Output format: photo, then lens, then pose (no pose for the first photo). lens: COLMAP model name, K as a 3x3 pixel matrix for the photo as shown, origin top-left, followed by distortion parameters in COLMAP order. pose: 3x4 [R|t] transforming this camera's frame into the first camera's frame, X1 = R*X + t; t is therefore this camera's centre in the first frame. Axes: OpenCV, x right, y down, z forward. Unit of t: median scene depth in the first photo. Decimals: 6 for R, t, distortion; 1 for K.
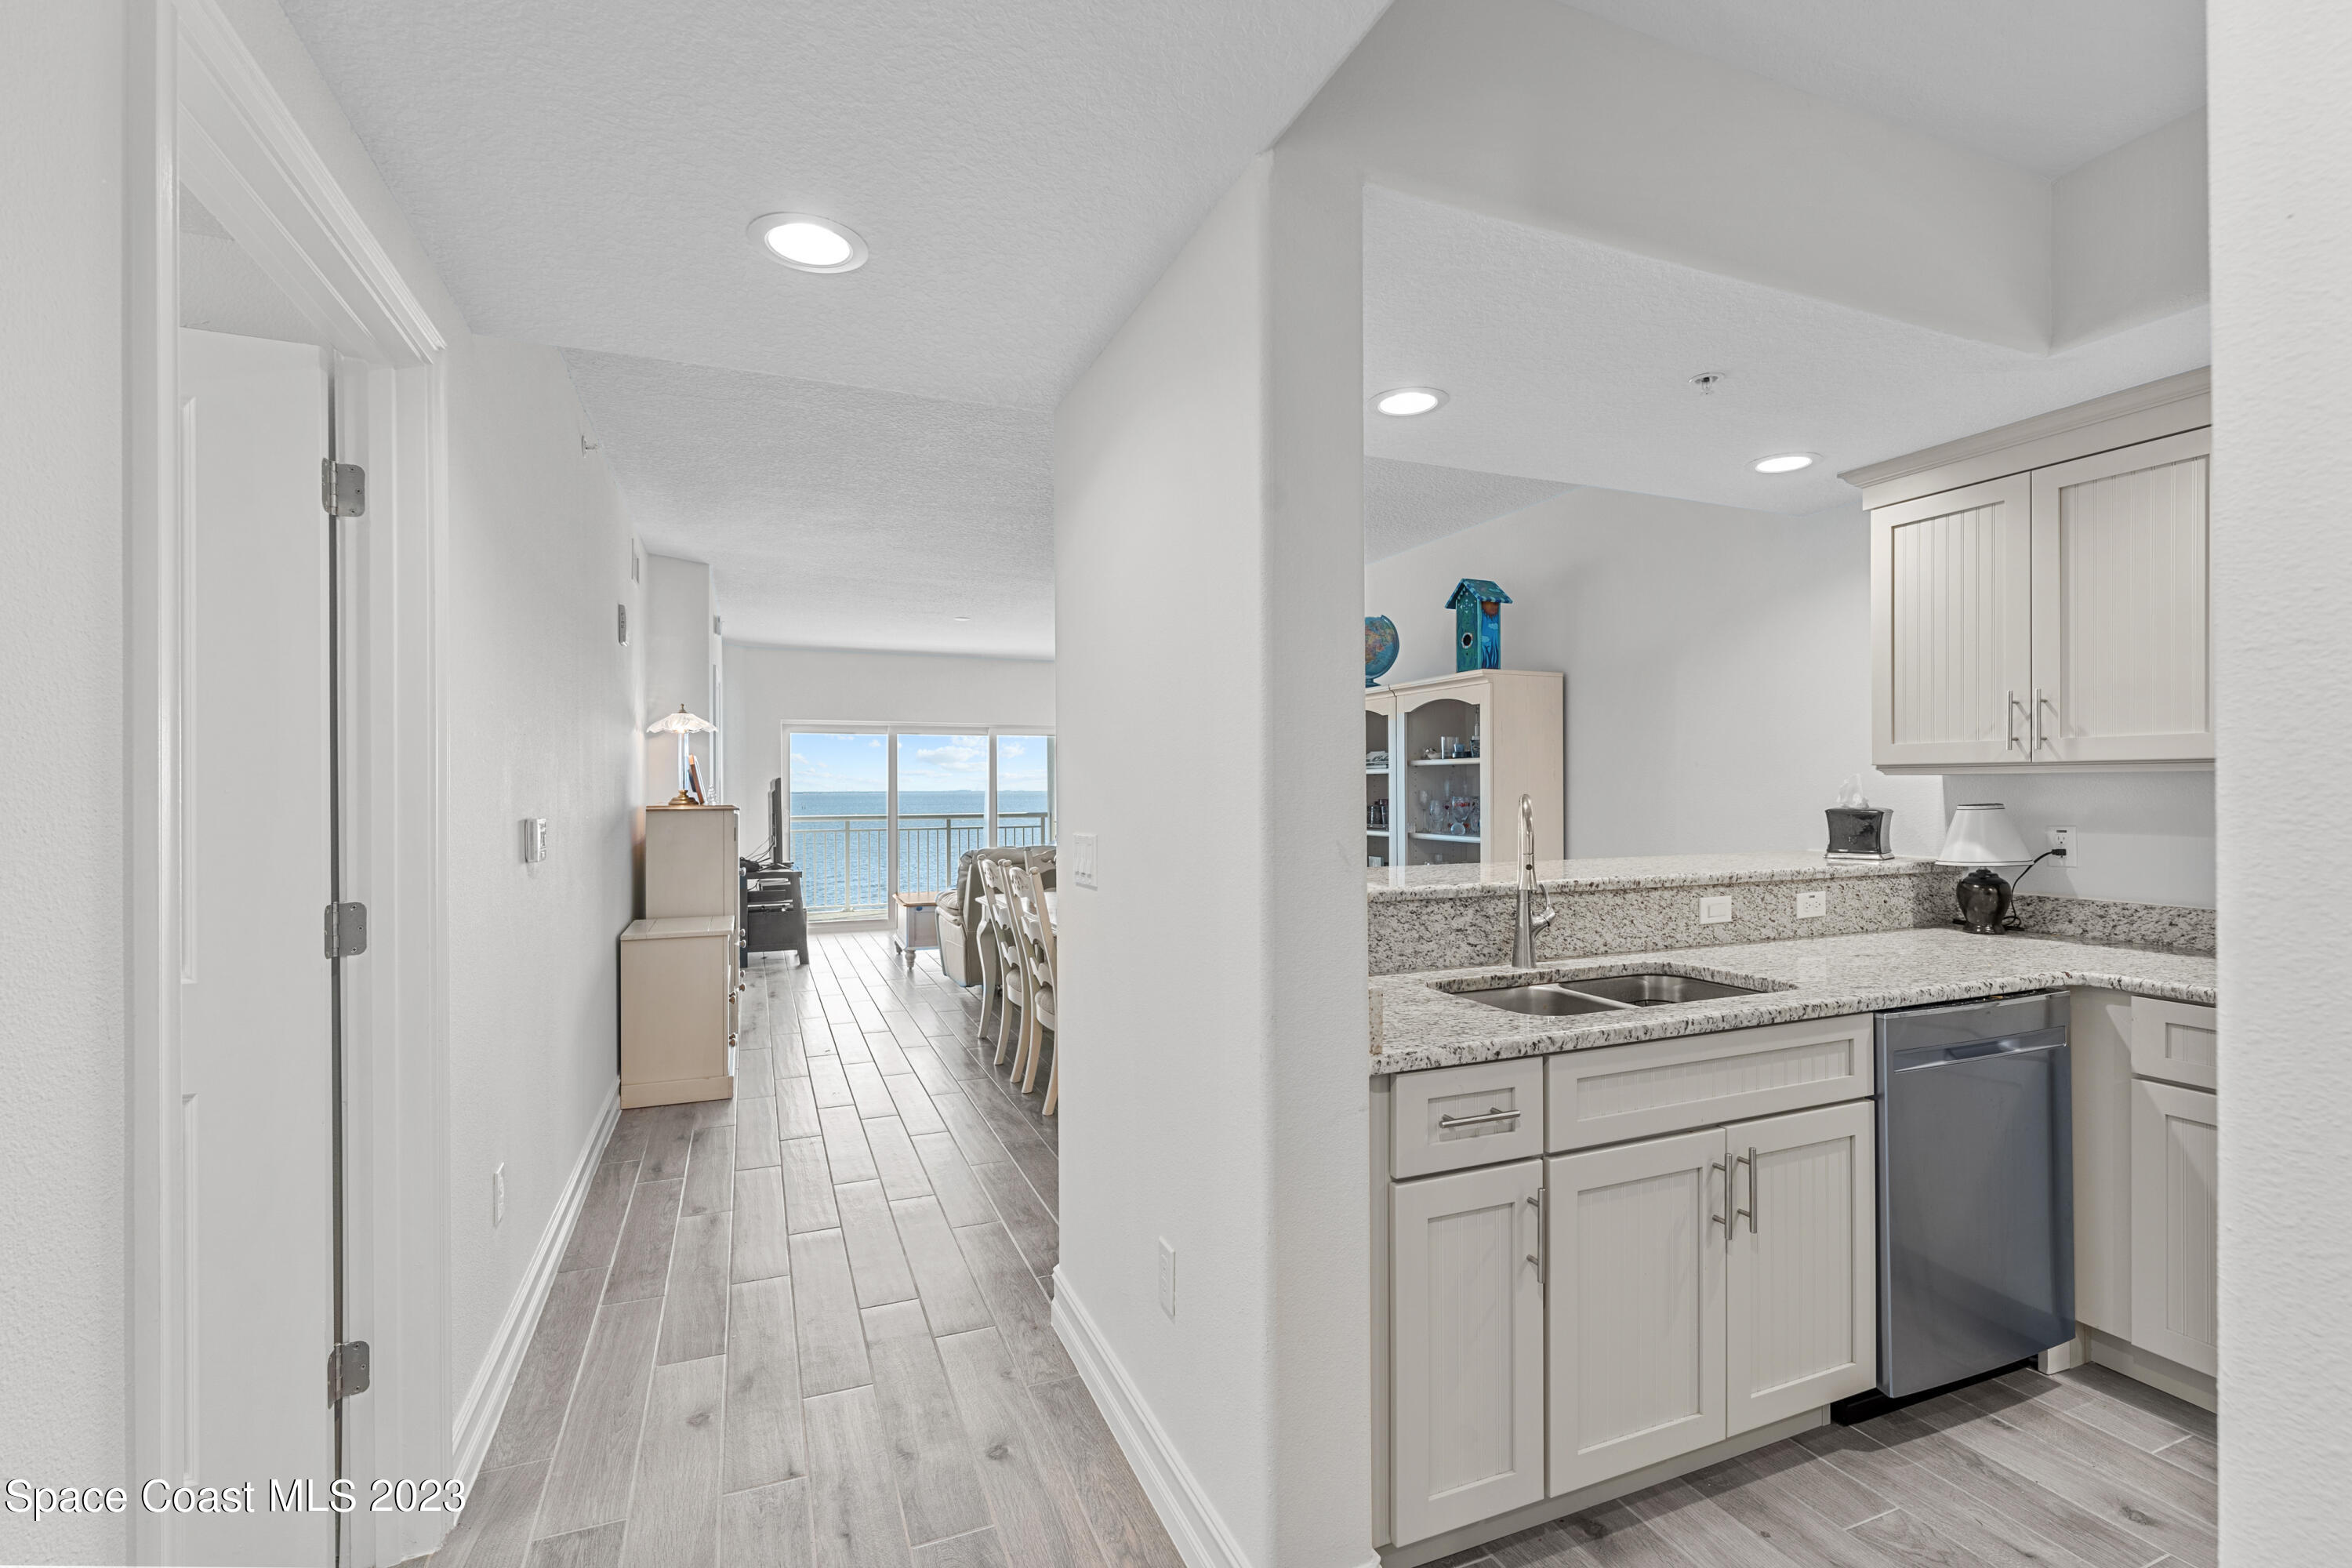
lens RADIAL K [[1032.9, 0, 1176.0], [0, 1032.9, 784.0], [0, 0, 1]] dist [-0.000180, 0.000180]
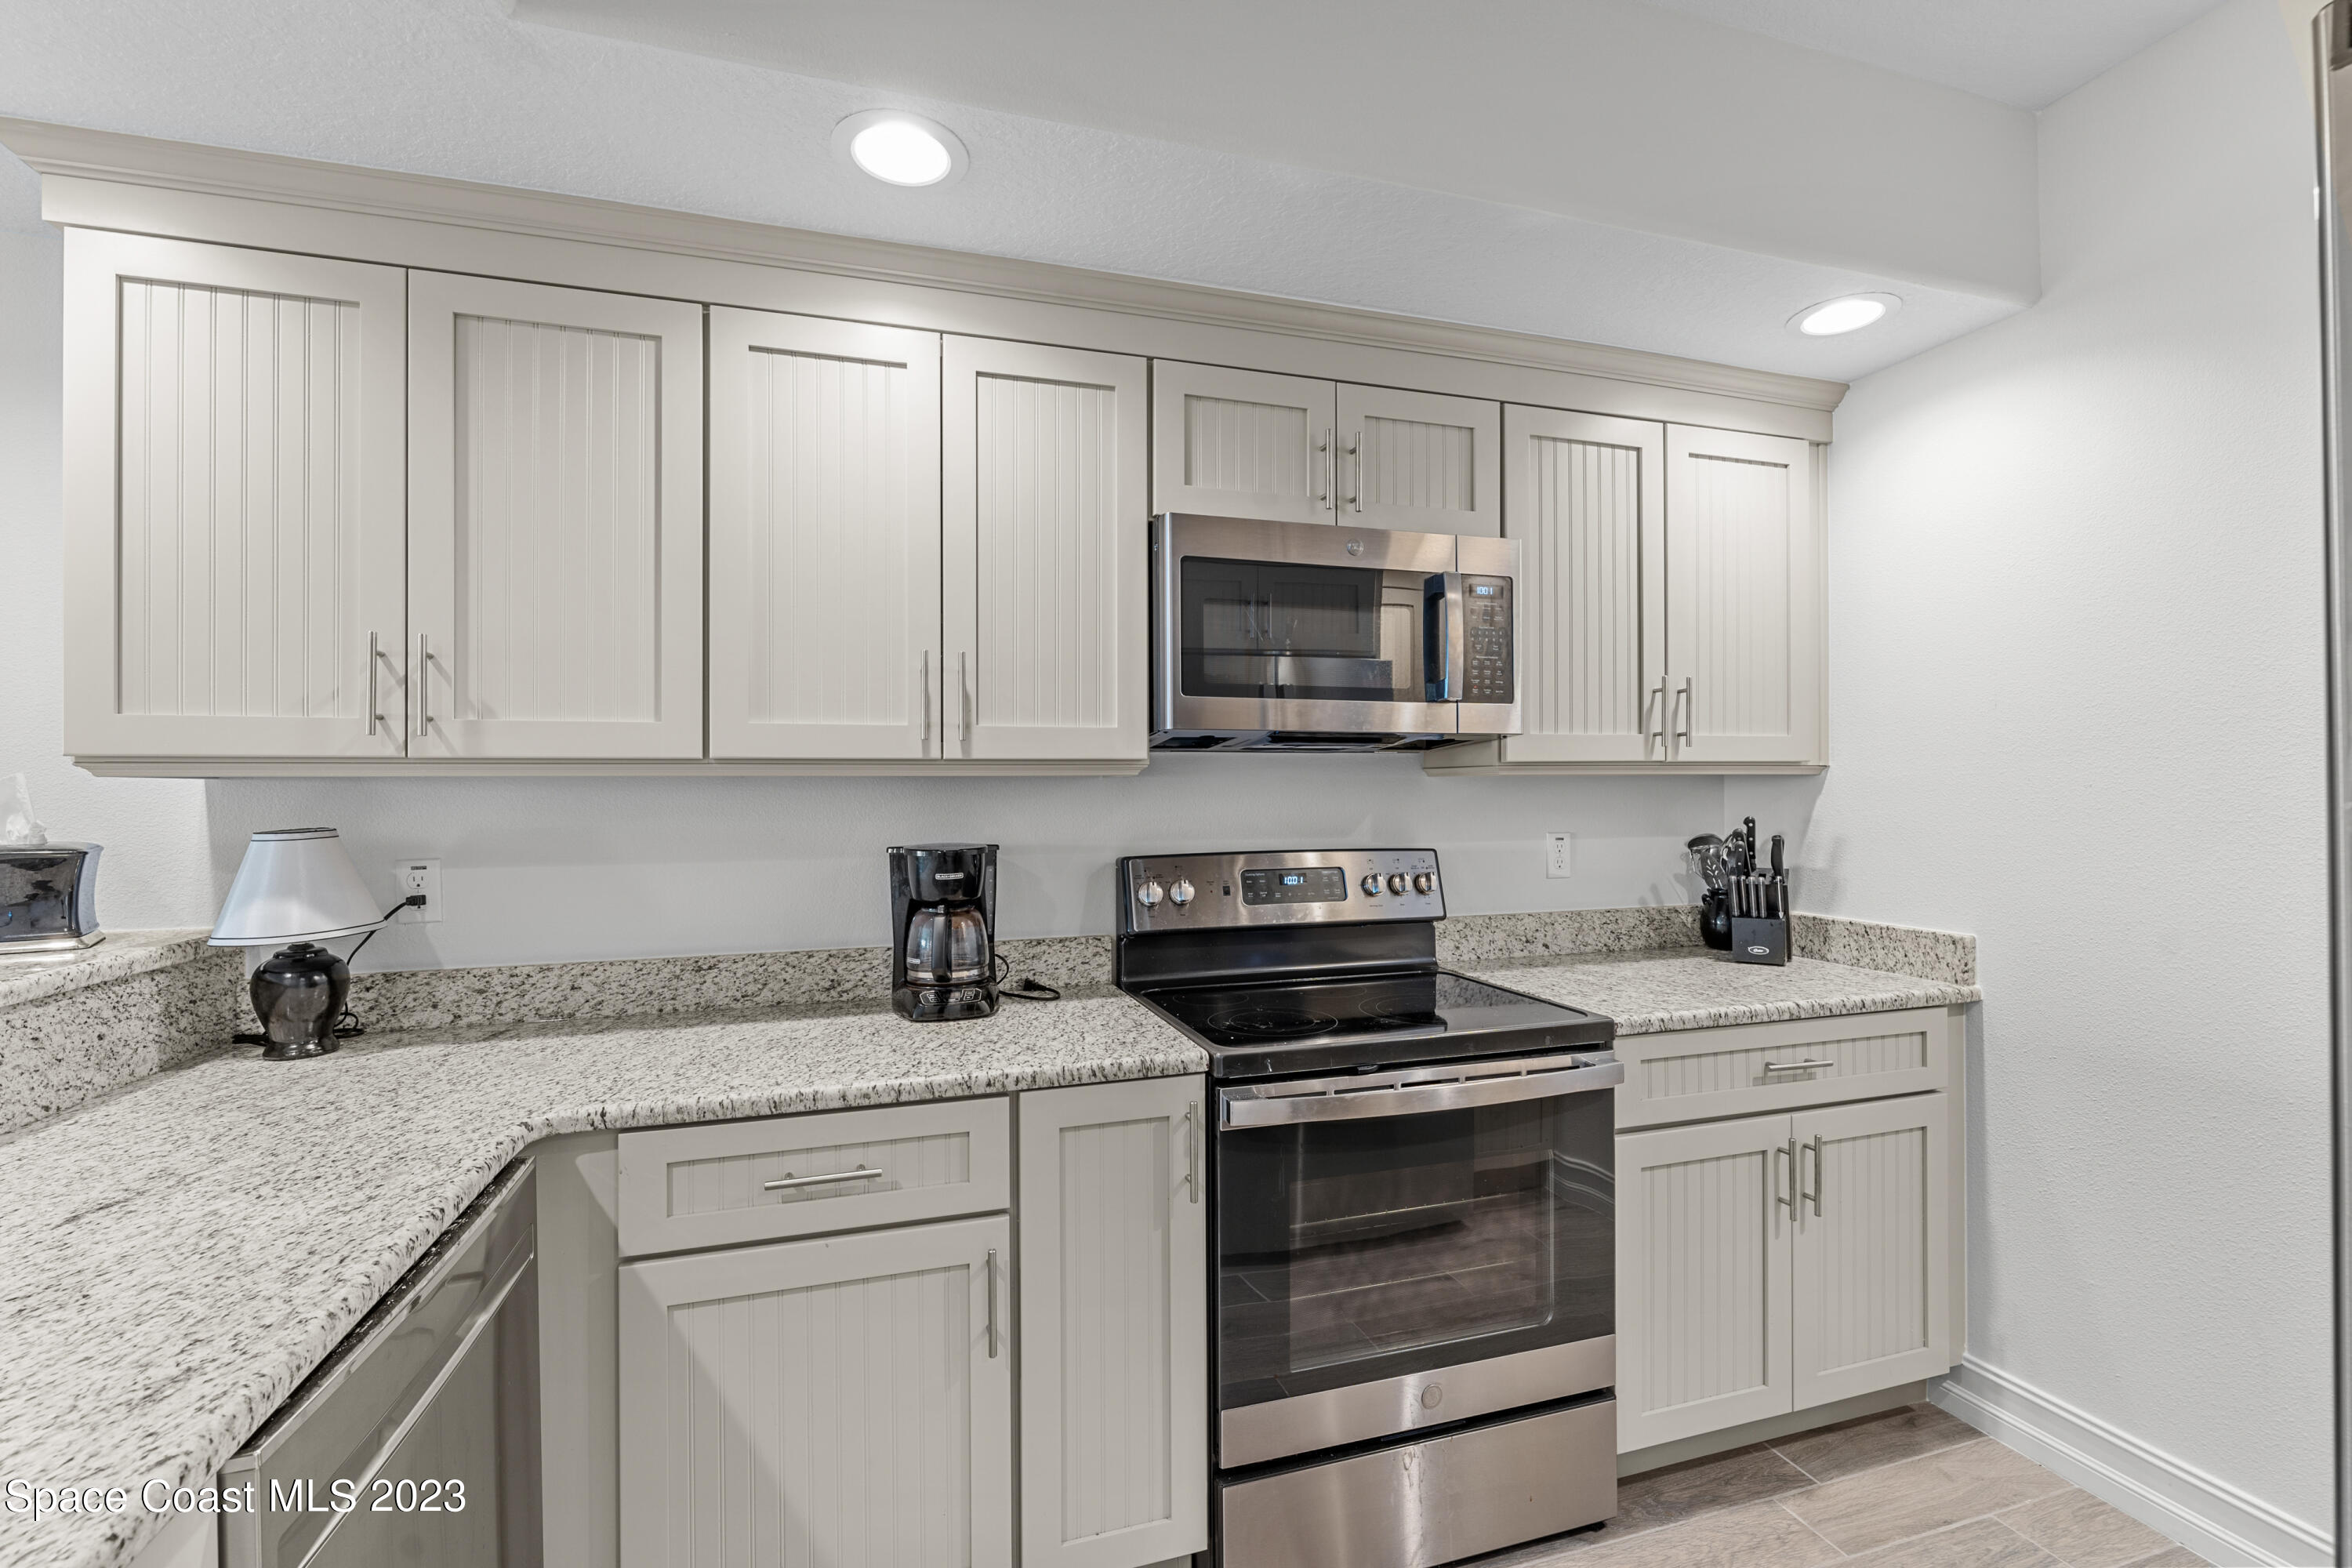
lens RADIAL K [[1012.4, 0, 1176.4], [0, 1012.4, 792.3], [0, 0, 1]] dist [-0.001054, -0.000010]
pose [[0.092246, 0.006291, 0.995716, 0.266846], [0.004748, 0.999966, -0.006757, 0.004528], [-0.995725, 0.005351, 0.092213, 0.465500]]
